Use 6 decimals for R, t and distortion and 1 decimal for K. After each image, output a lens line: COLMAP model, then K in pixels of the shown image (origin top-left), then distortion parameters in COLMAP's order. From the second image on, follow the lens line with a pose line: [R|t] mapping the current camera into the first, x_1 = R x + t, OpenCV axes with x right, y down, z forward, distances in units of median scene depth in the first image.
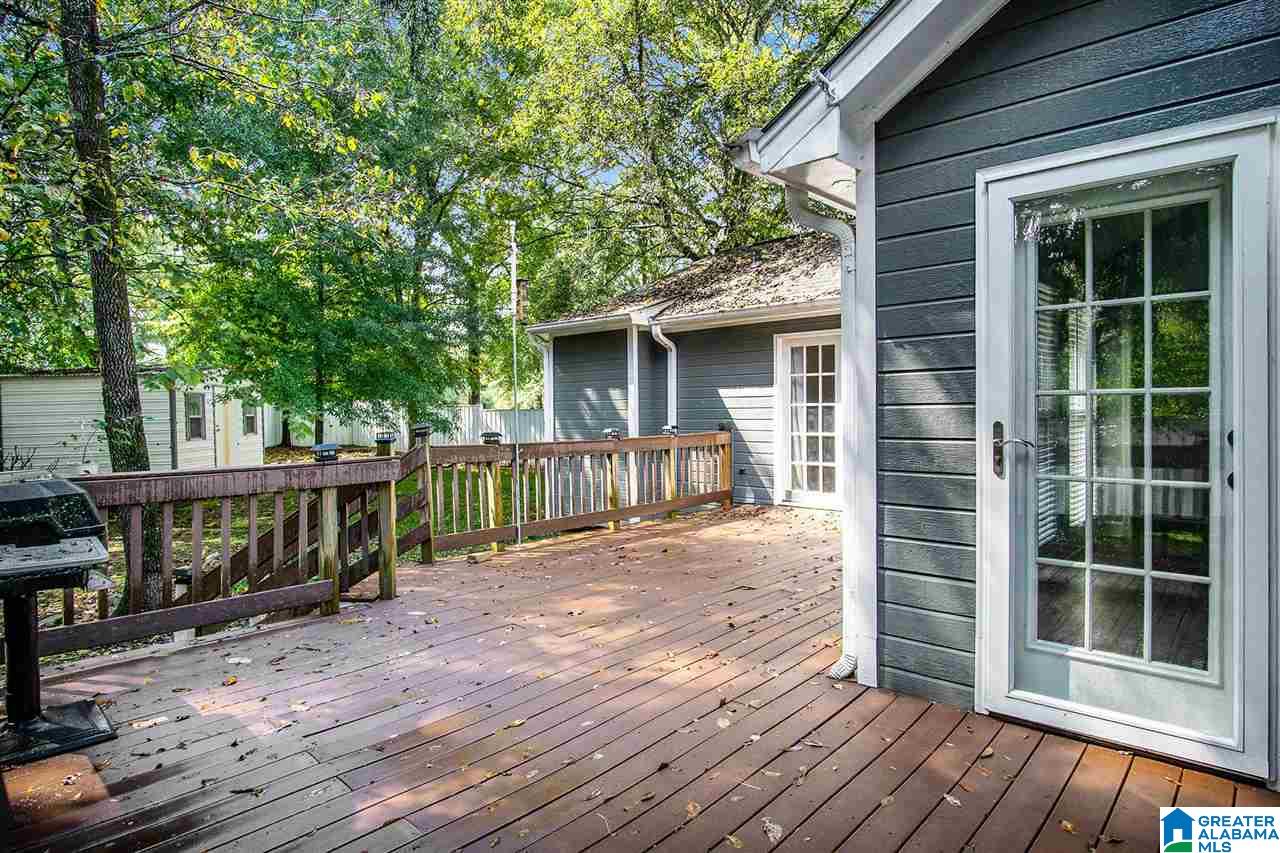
lens RADIAL K [[706.6, 0, 643.0], [0, 706.6, 415.4], [0, 0, 1]] dist [-0.050474, 0.000507]
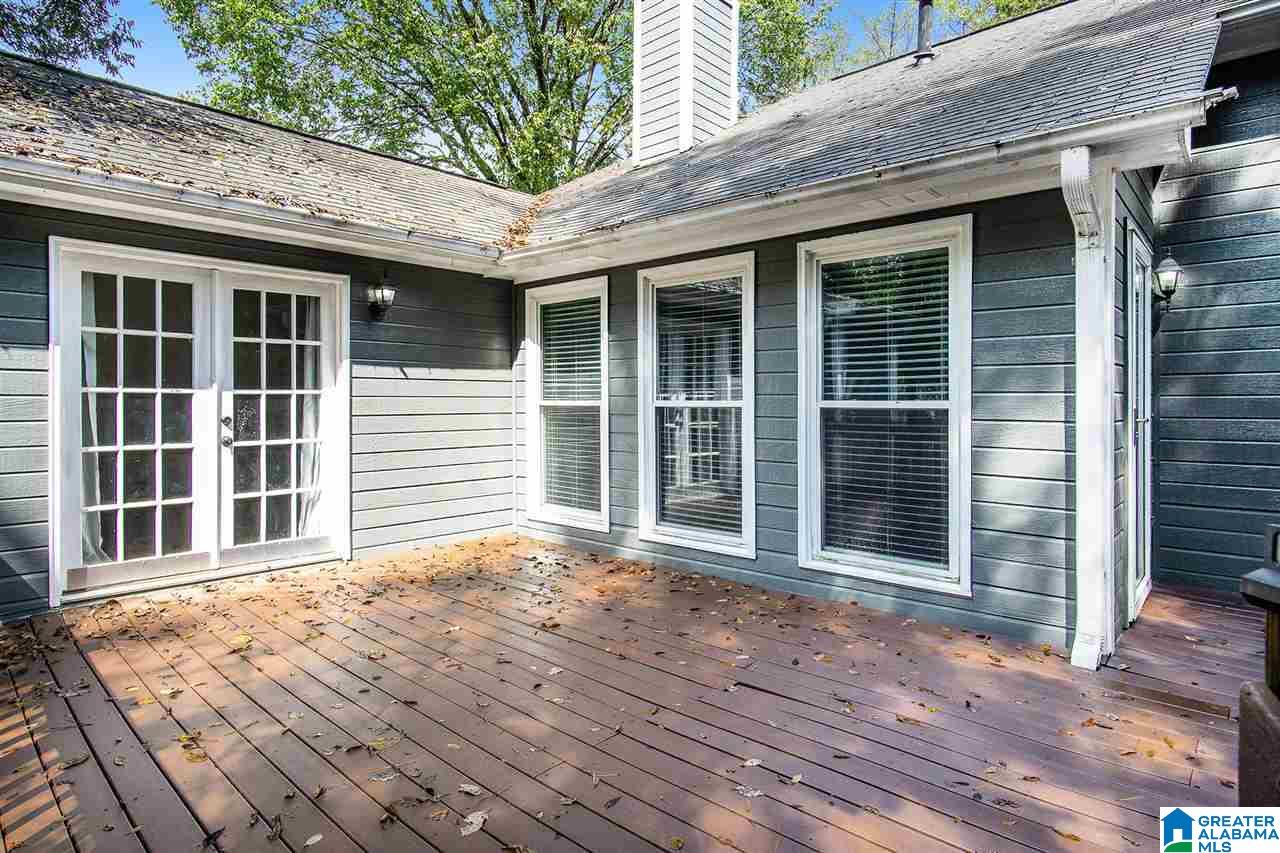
lens RADIAL K [[706.6, 0, 643.0], [0, 706.6, 415.4], [0, 0, 1]] dist [-0.050474, 0.000507]
pose [[0.002585, 0.005171, 0.999983, -0.263205], [0.008458, 0.999951, -0.005193, 0.008430], [-0.999961, 0.008471, 0.002541, 0.629125]]
